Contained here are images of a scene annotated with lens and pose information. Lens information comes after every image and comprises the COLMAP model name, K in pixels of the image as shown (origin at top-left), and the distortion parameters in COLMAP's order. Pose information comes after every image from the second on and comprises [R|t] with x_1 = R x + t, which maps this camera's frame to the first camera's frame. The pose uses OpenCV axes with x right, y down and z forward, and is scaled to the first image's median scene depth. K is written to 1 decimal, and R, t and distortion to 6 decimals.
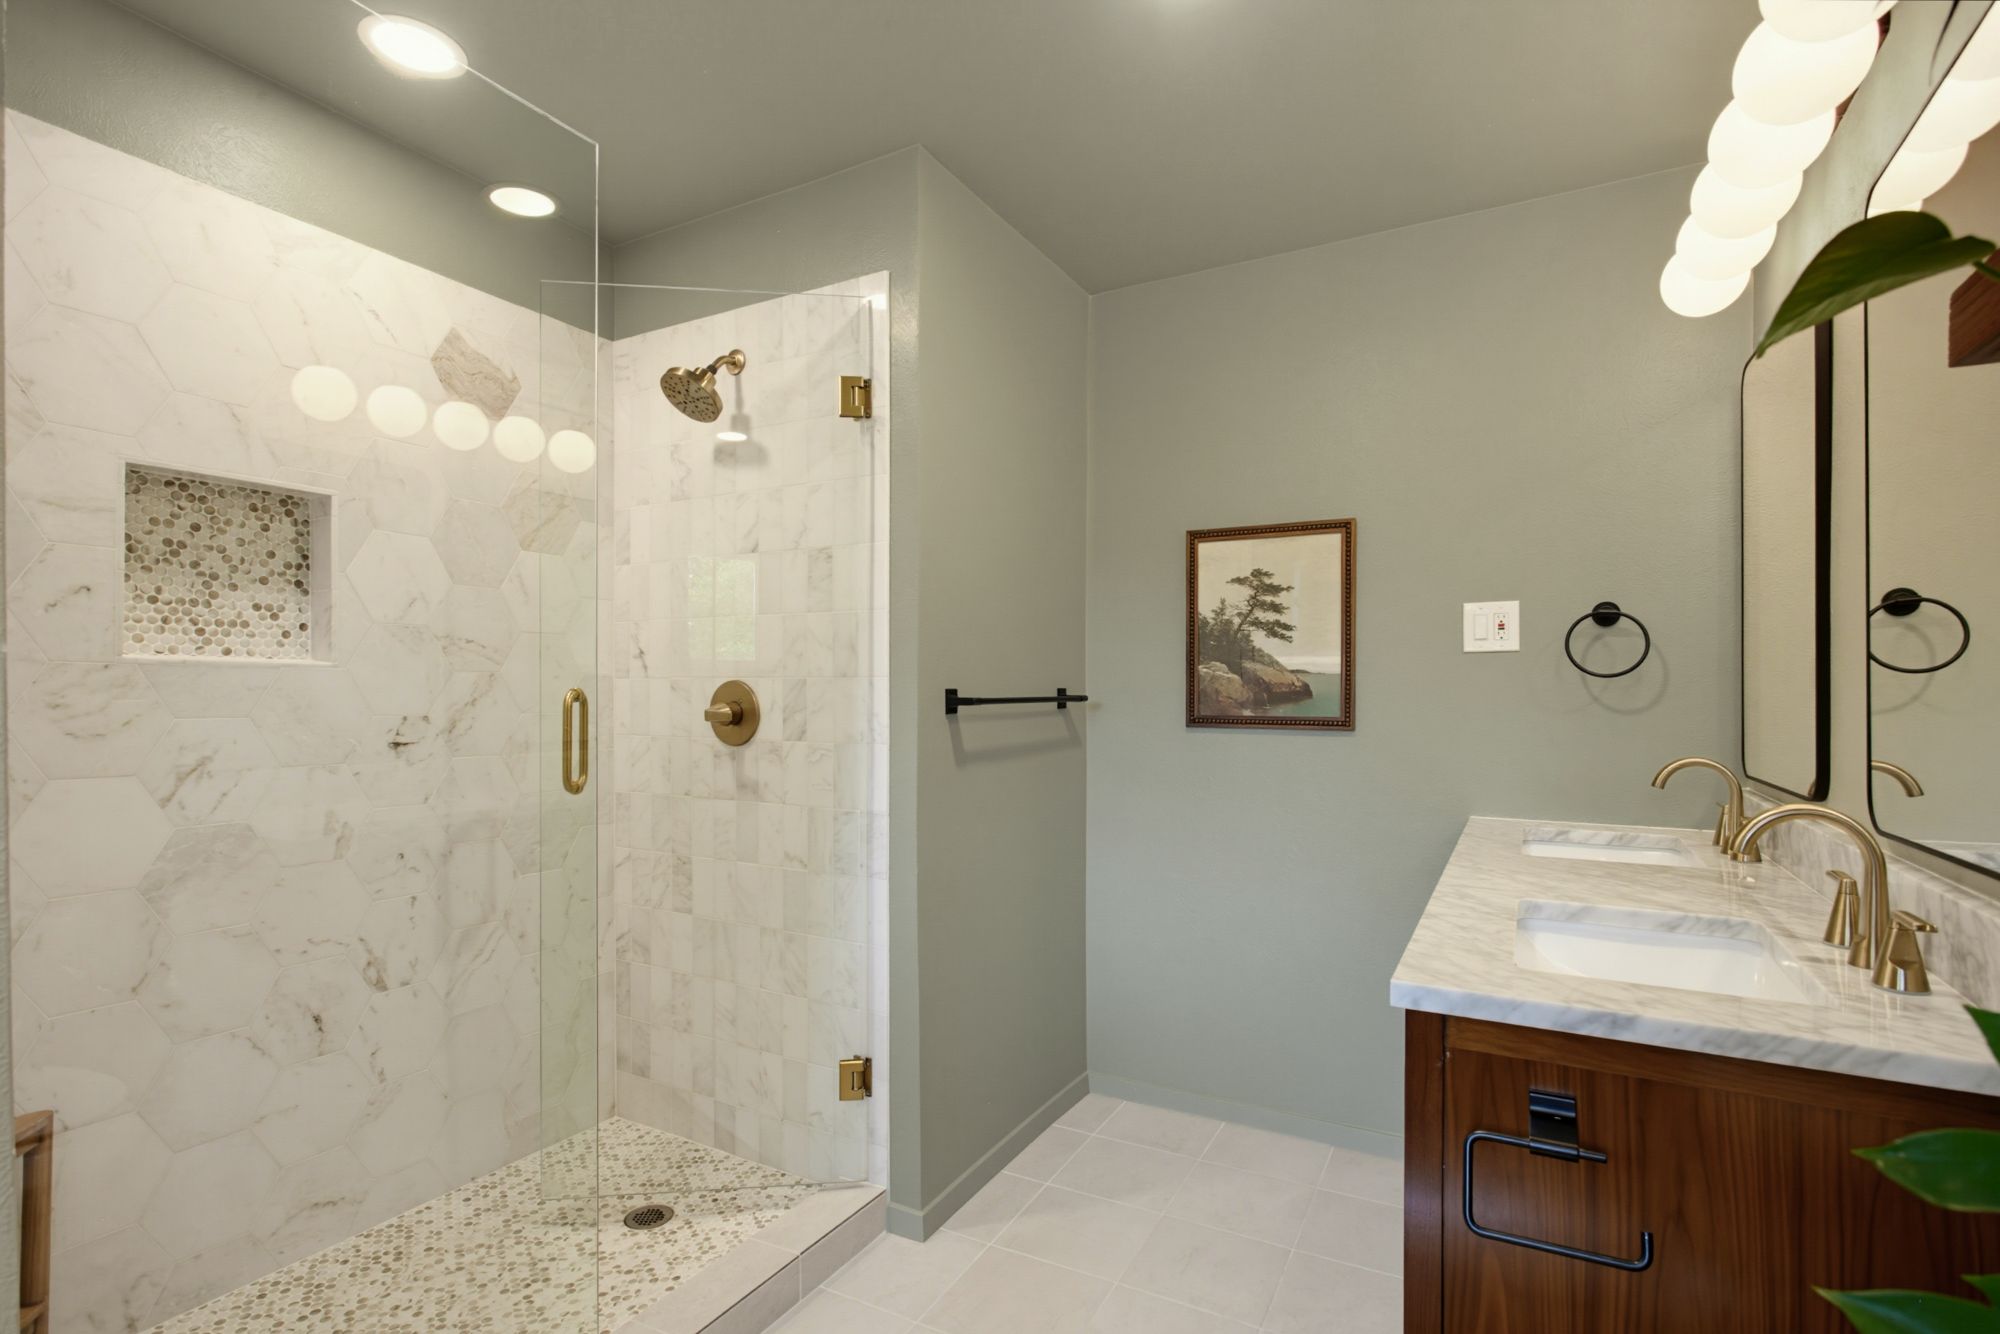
lens RADIAL K [[955.7, 0, 999.6], [0, 955.7, 677.4], [0, 0, 1]] dist [-0.009045, 0.007177]
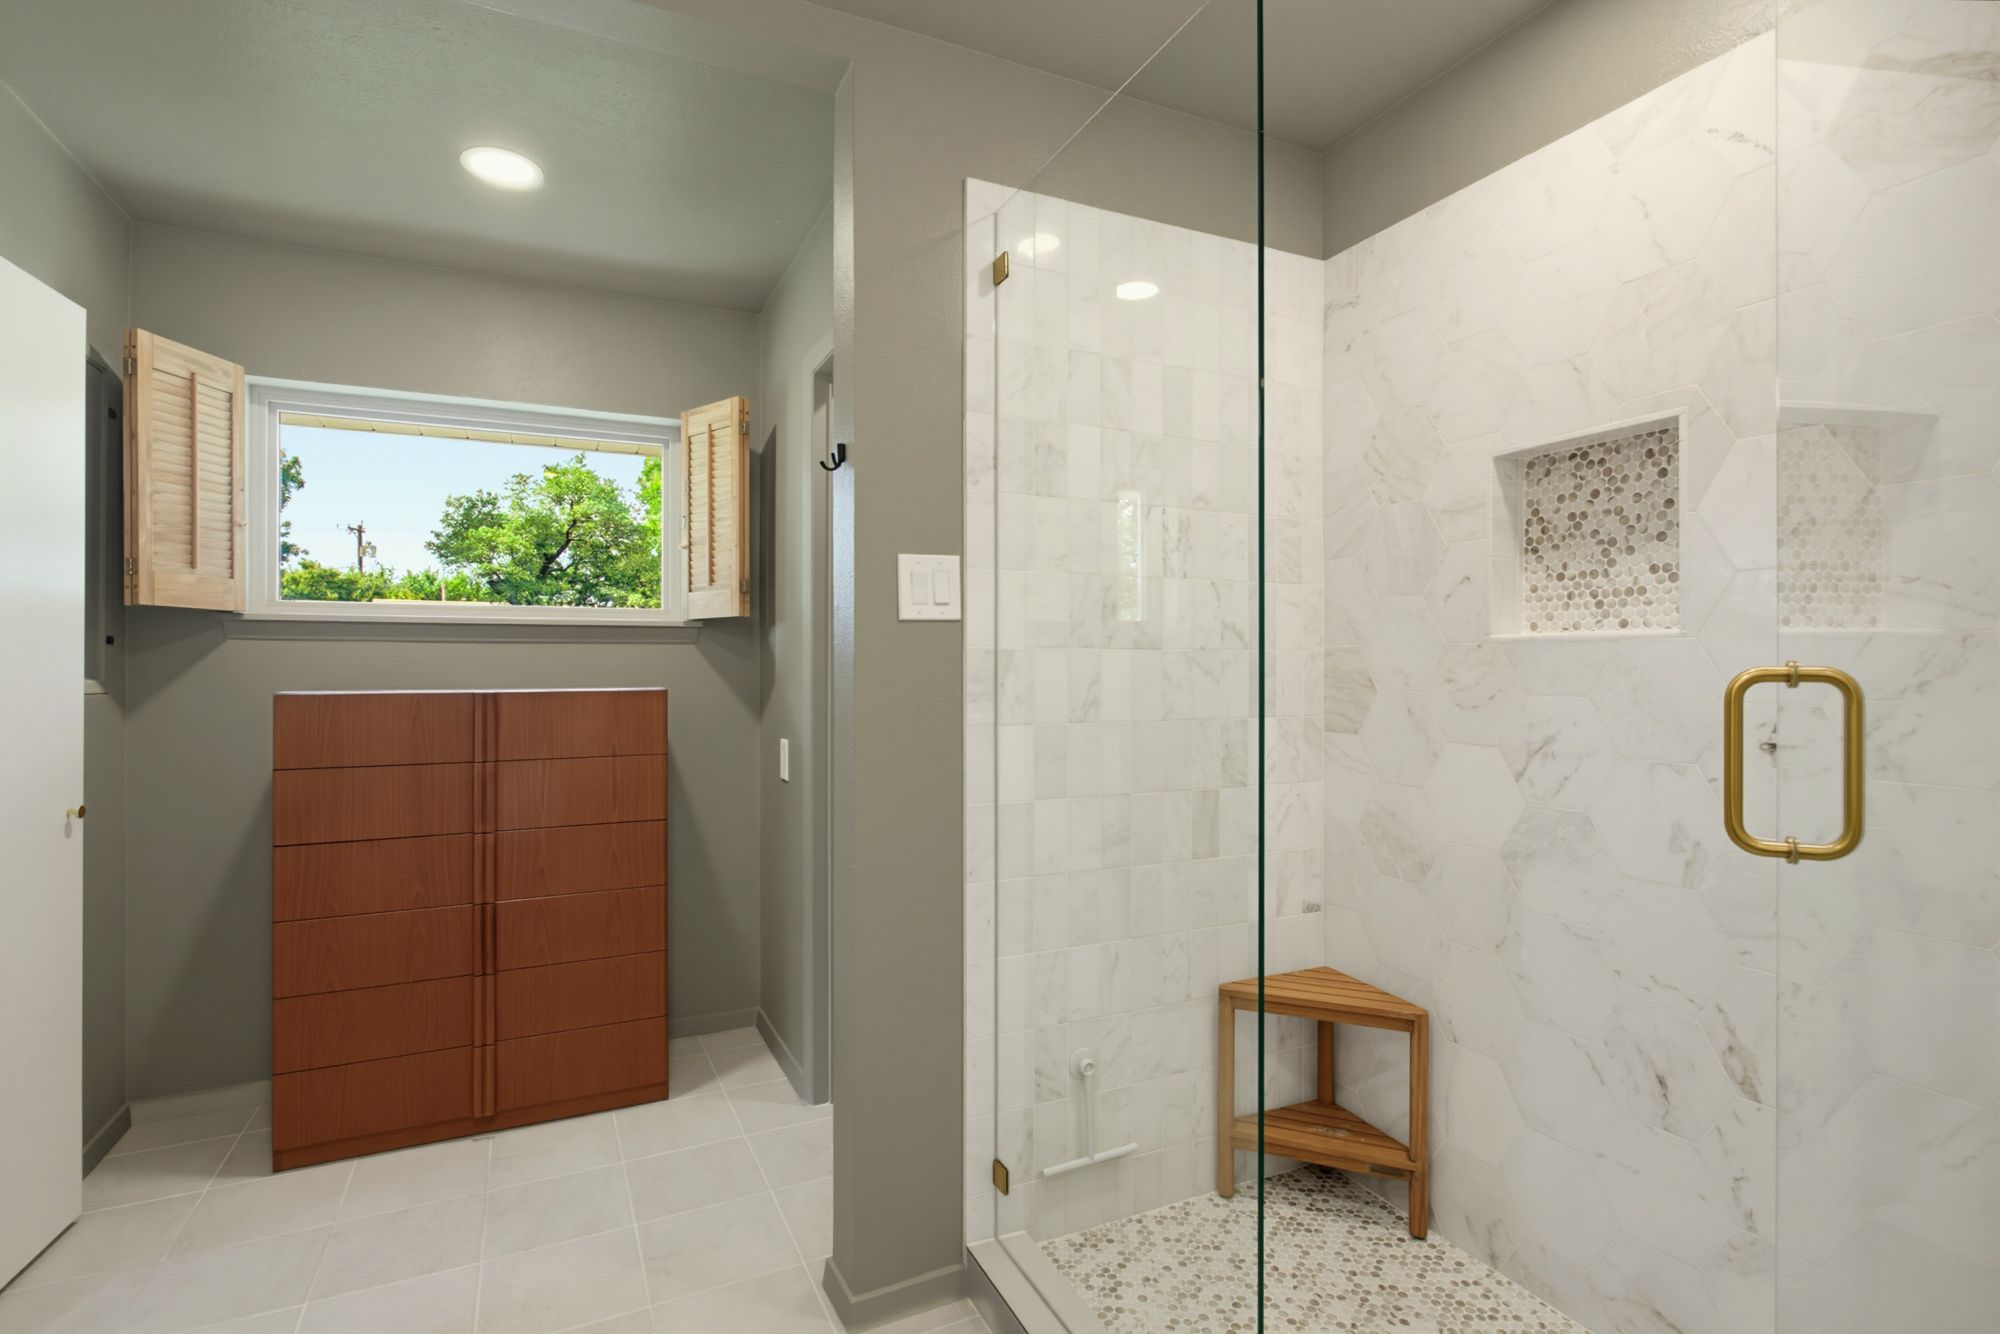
lens RADIAL K [[955.7, 0, 999.6], [0, 955.7, 677.4], [0, 0, 1]] dist [-0.009045, 0.007177]
pose [[-0.584042, -0.000082, -0.811723, 0.261336], [0.005431, 0.999977, -0.004009, 0.024096], [0.811705, -0.006750, -0.584029, 1.067903]]
